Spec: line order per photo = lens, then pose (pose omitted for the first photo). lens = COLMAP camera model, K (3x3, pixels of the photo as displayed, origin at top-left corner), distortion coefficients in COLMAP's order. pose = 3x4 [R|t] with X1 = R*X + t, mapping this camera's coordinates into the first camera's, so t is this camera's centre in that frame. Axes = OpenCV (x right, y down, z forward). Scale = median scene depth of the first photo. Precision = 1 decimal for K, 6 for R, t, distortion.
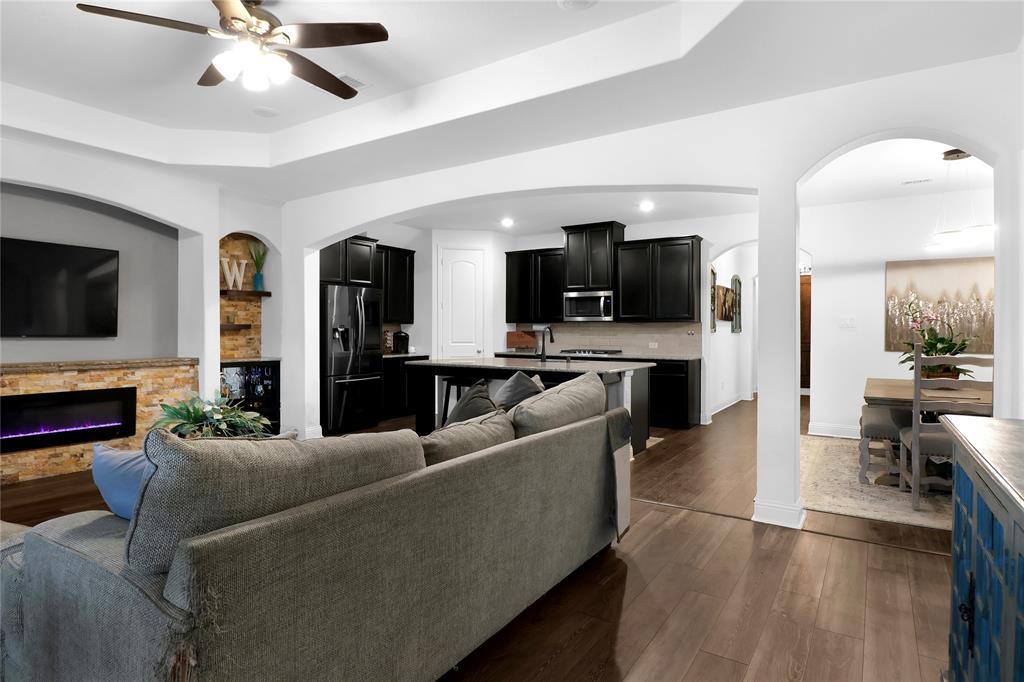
lens RADIAL K [[555.0, 0, 493.2], [0, 555.0, 325.9], [0, 0, 1]] dist [-0.001449, -0.001292]
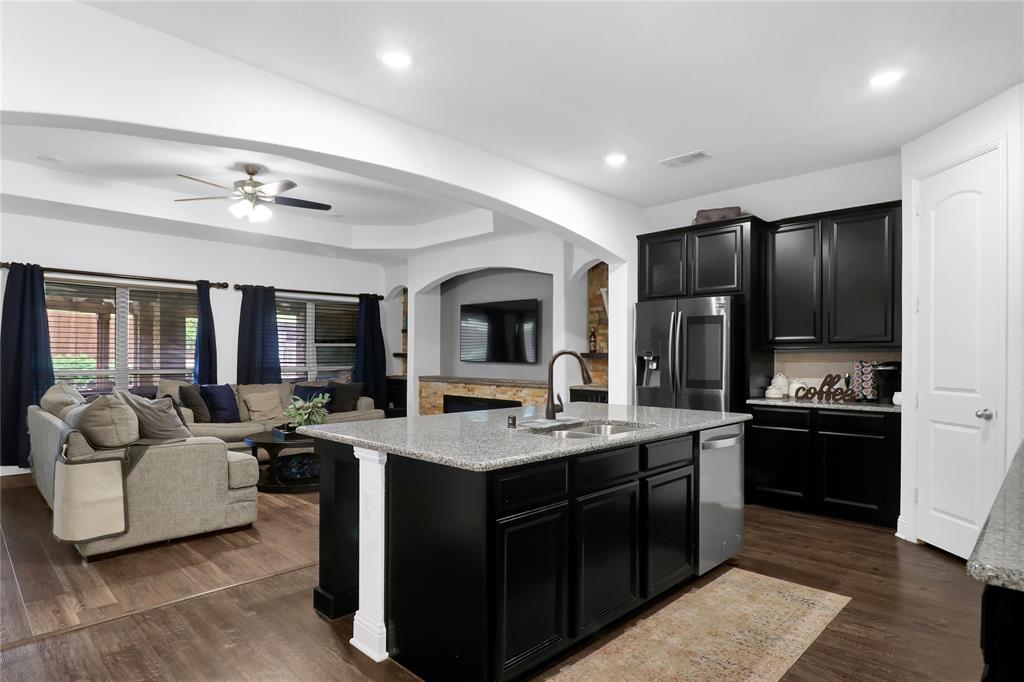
lens RADIAL K [[553.5, 0, 489.0], [0, 553.5, 359.4], [0, 0, 1]] dist [-0.001749, -0.000691]
pose [[-0.188920, 0.001356, -0.981992, 0.640693], [0.002734, 0.999996, 0.000855, 0.008268], [0.981989, -0.002523, -0.188923, 1.137652]]
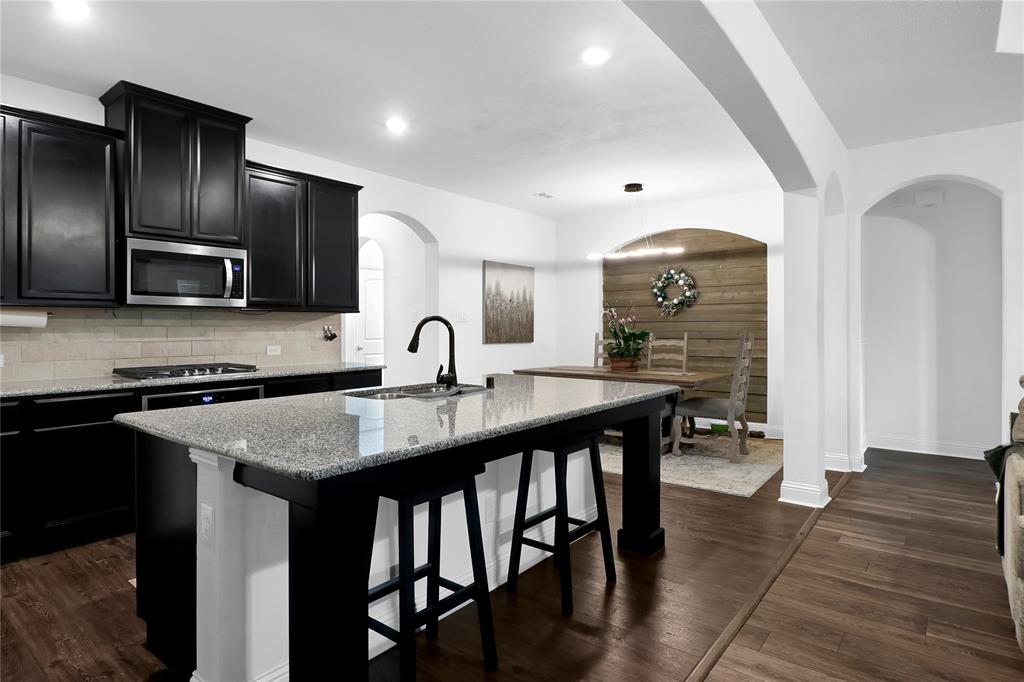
lens RADIAL K [[555.0, 0, 493.2], [0, 555.0, 325.9], [0, 0, 1]] dist [-0.001449, -0.001292]
pose [[0.083788, -0.001584, 0.996482, -0.407268], [-0.005802, 0.999981, 0.002077, 0.008237], [-0.996467, -0.005956, 0.083777, 1.013909]]
